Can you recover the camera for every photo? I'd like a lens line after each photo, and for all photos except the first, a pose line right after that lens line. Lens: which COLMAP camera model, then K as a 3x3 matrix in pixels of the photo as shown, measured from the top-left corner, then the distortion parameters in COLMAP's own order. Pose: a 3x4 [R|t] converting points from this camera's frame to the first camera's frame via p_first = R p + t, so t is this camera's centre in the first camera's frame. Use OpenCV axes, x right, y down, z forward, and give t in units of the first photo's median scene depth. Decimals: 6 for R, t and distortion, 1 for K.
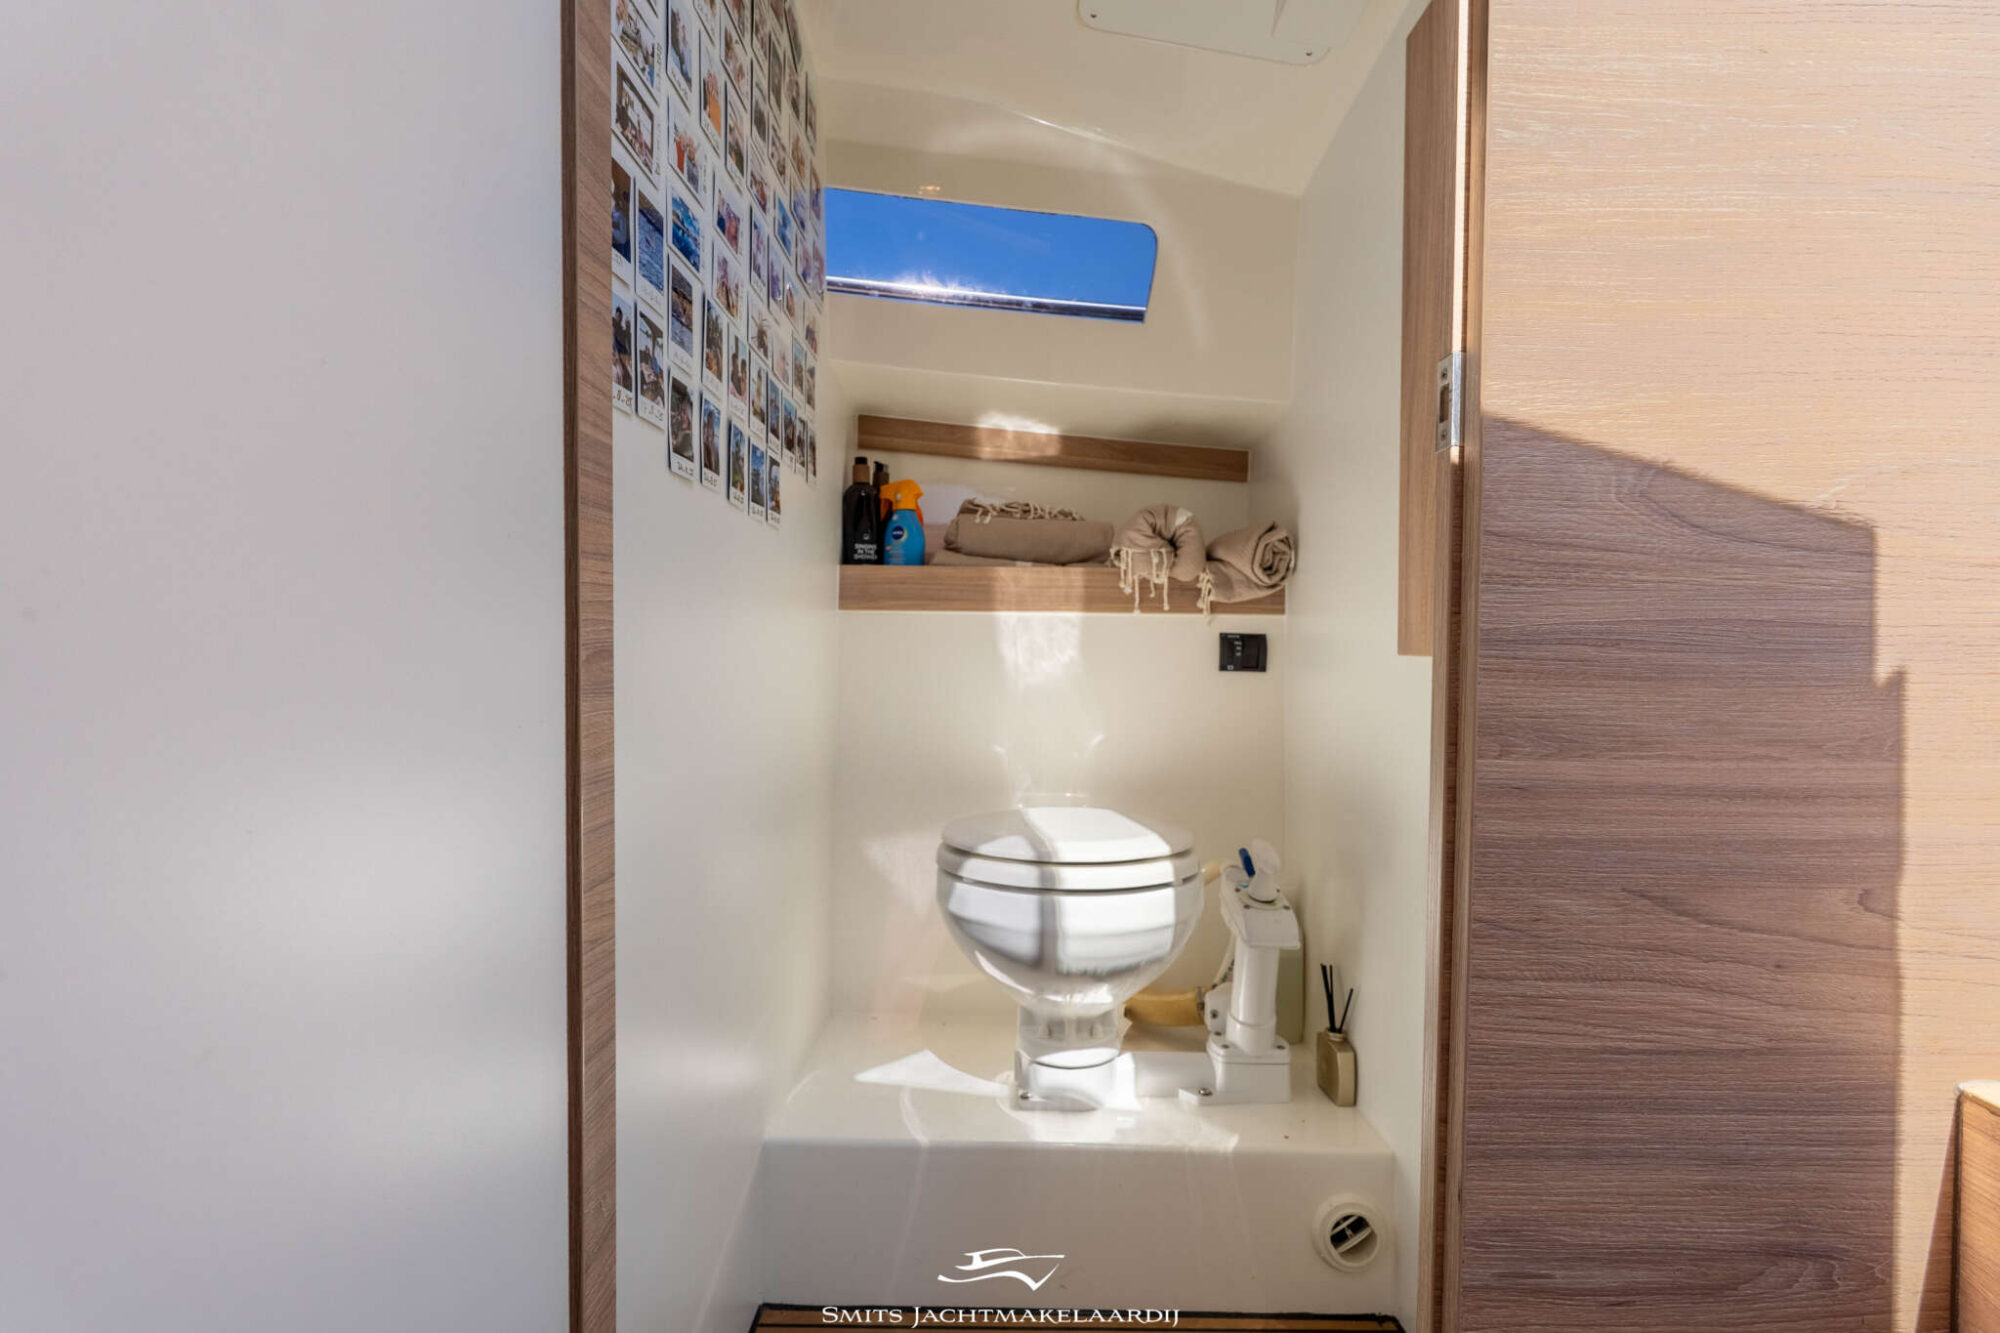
lens RADIAL K [[879.5, 0, 998.6], [0, 879.5, 668.3], [0, 0, 1]] dist [-0.003904, 0.000318]
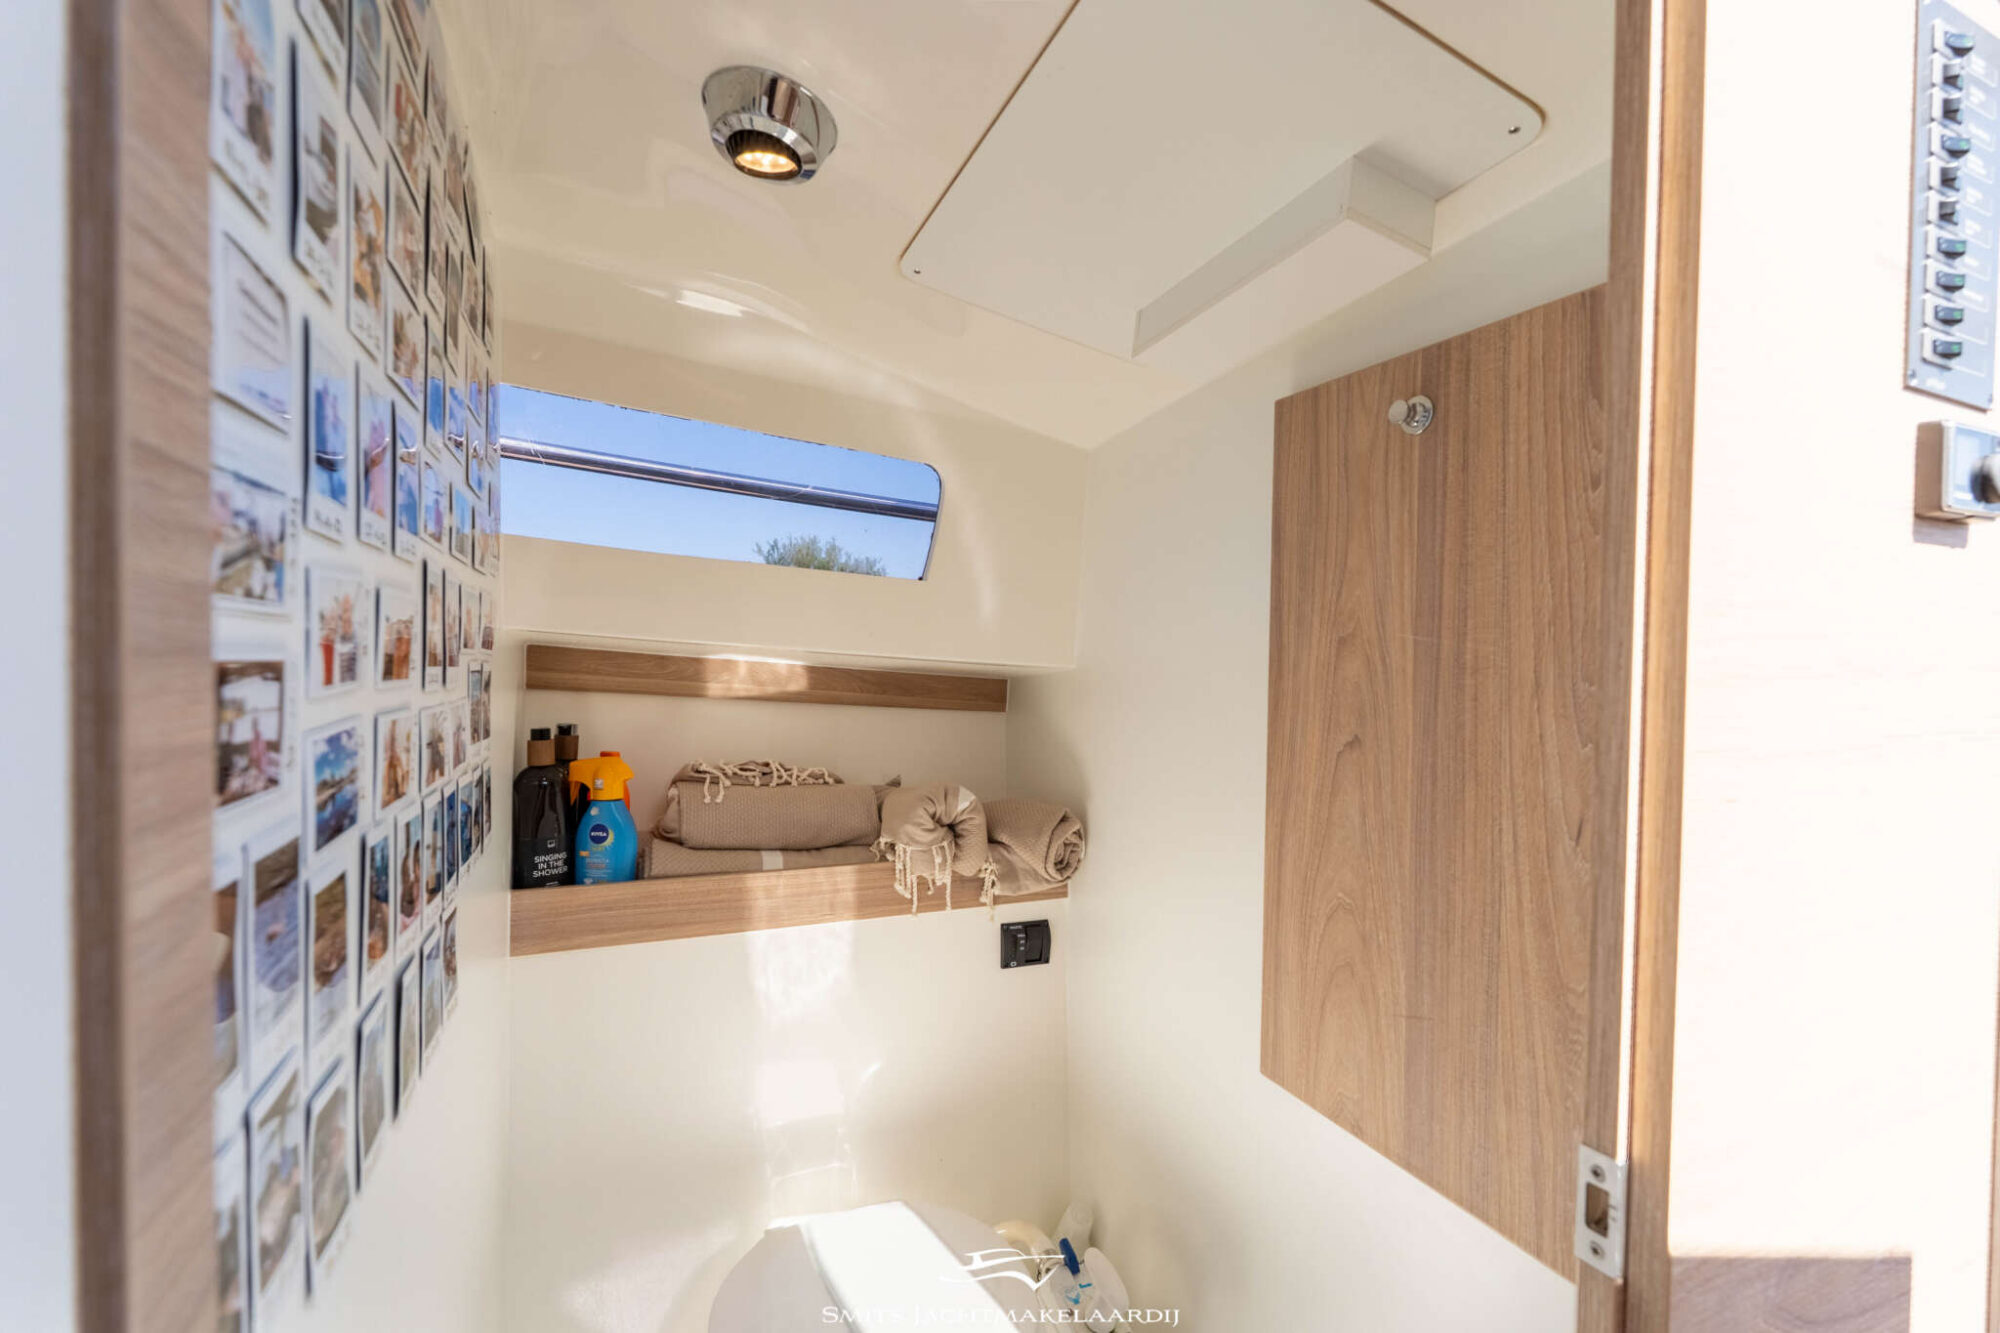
lens RADIAL K [[878.1, 0, 1001.5], [0, 878.1, 662.6], [0, 0, 1]] dist [-0.004178, -0.000591]
pose [[0.911139, 0.002642, 0.412091, -0.135800], [-0.000969, 0.999990, -0.004270, -0.362008], [-0.412099, 0.003491, 0.911132, 0.236474]]
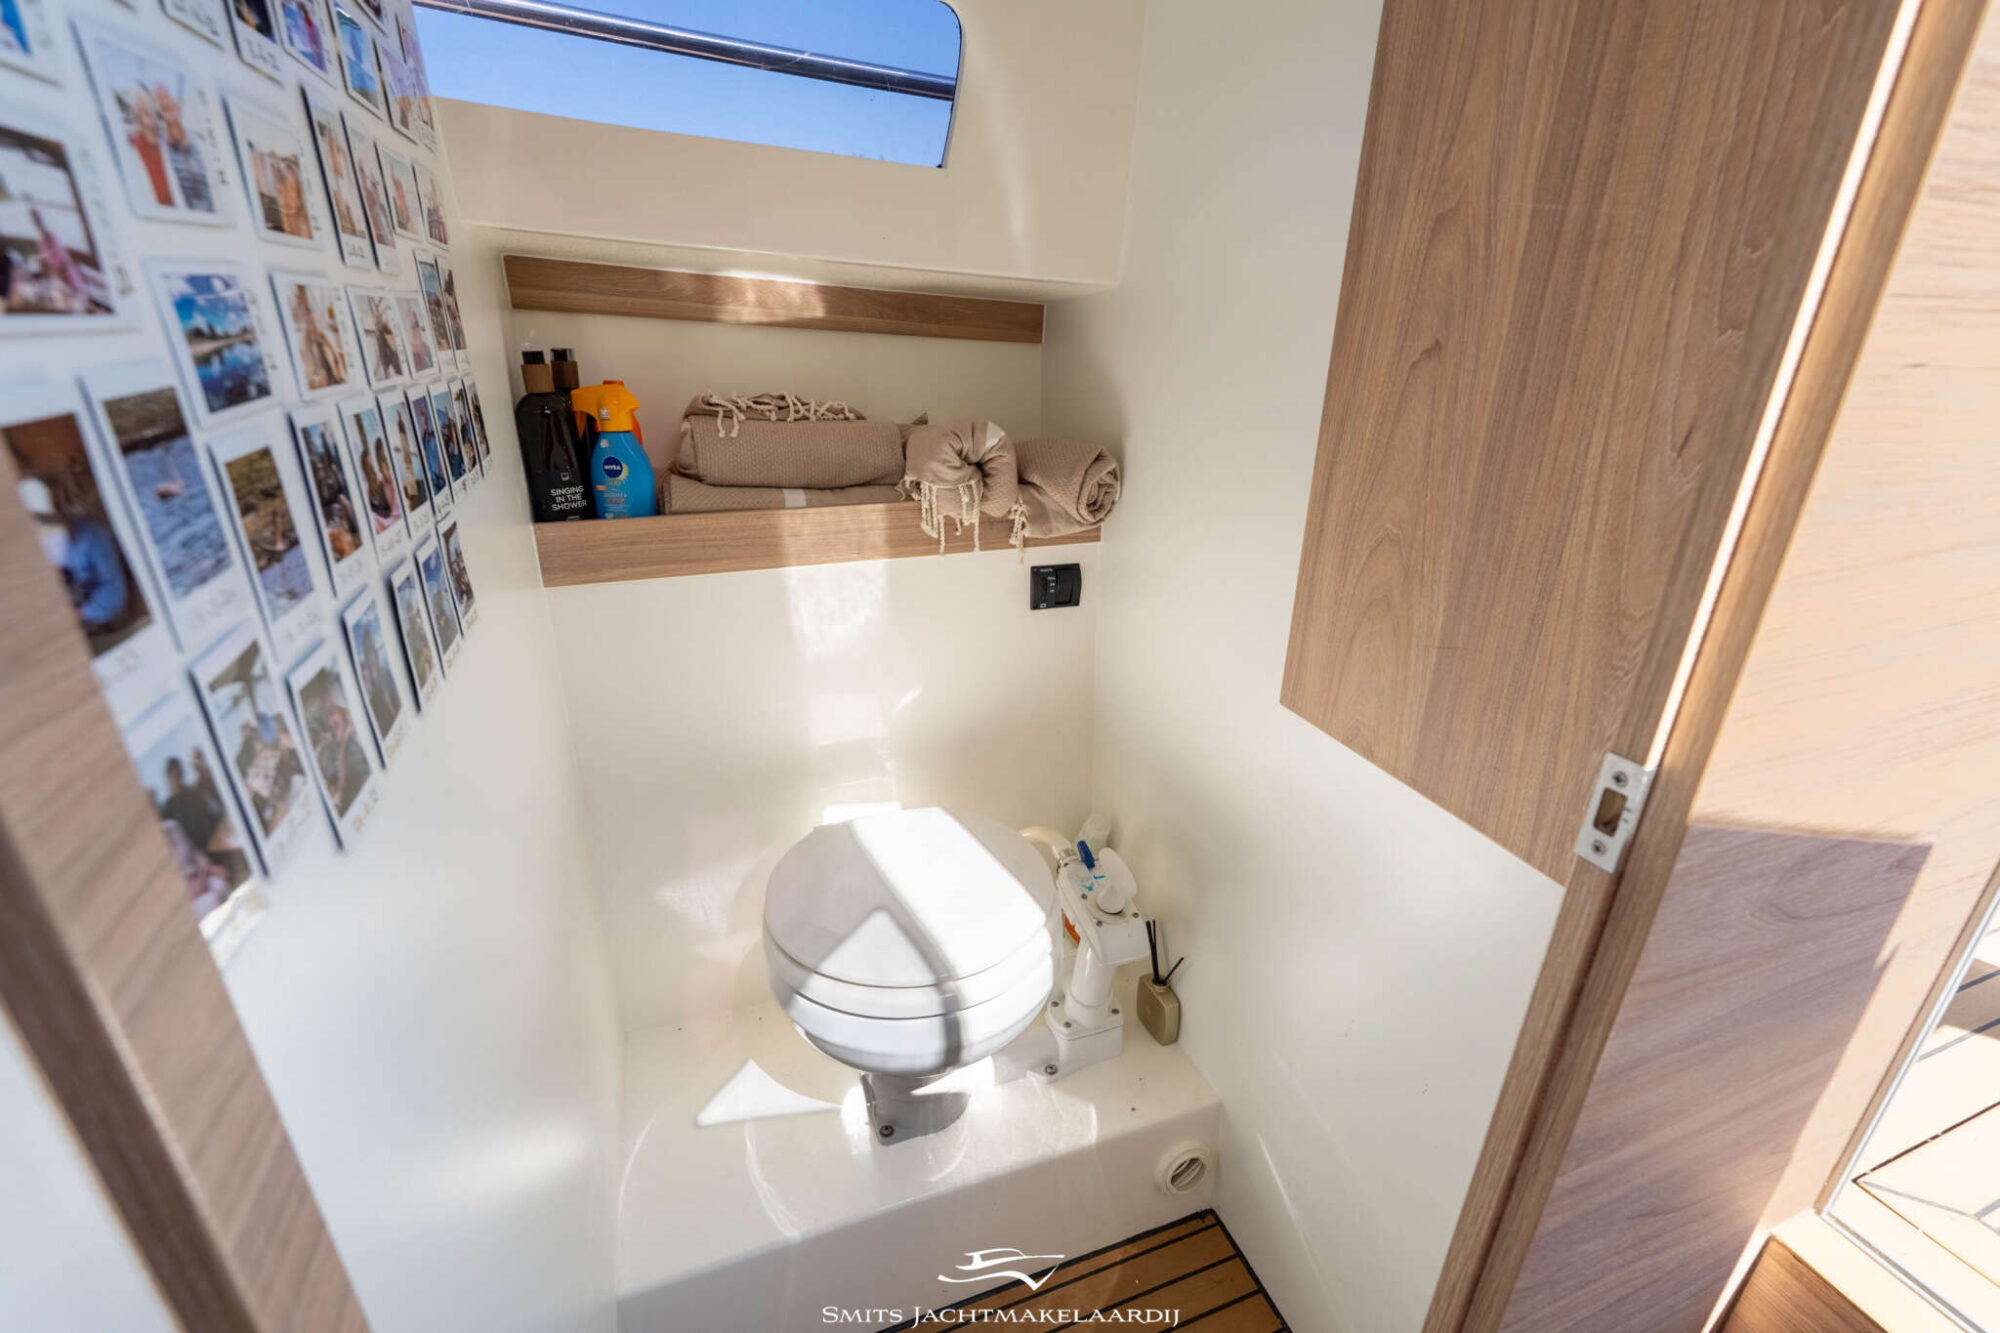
lens RADIAL K [[879.5, 0, 998.6], [0, 879.5, 668.3], [0, 0, 1]] dist [-0.003904, 0.000318]
pose [[0.932300, -0.133907, 0.335984, -0.103209], [0.001643, 0.930498, 0.366294, -0.322018], [-0.361682, -0.340944, 0.867723, 0.266702]]
